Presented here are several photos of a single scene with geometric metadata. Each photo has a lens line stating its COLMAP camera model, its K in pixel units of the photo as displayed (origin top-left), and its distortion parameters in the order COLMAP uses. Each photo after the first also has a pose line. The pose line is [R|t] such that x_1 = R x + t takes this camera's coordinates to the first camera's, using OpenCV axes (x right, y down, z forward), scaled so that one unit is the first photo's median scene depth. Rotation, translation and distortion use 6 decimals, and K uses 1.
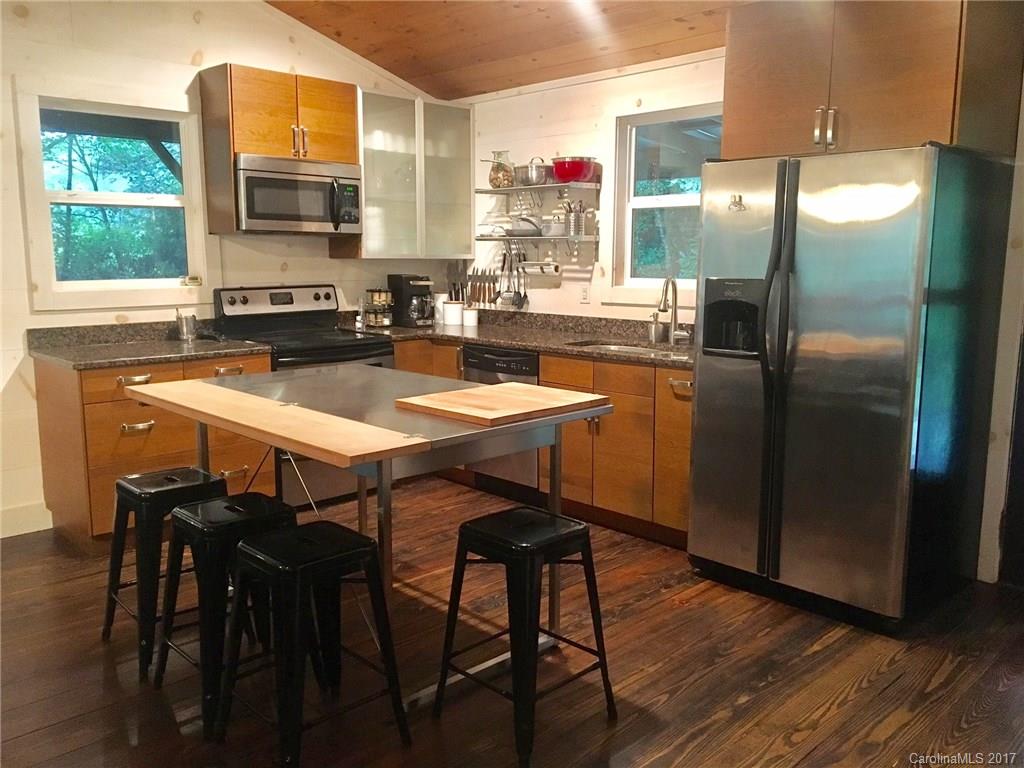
lens RADIAL K [[856.8, 0, 510.9], [0, 856.8, 382.3], [0, 0, 1]] dist [-0.001698, -0.002133]
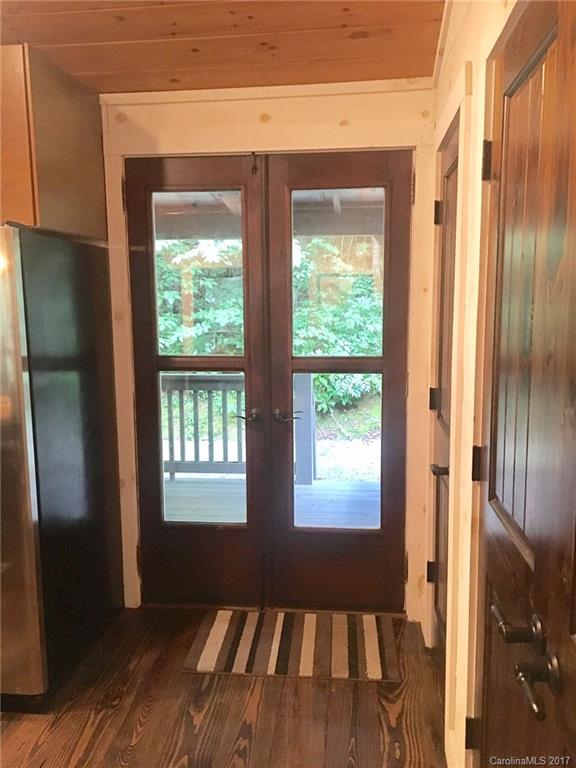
lens RADIAL K [[642.6, 0, 287.7], [0, 642.6, 385.2], [0, 0, 1]] dist [-0.001698, -0.002133]
pose [[0.768432, -0.090999, 0.633429, 0.234664], [0.104779, 0.994371, 0.015741, -0.067685], [-0.631296, 0.054274, 0.773641, 0.220222]]
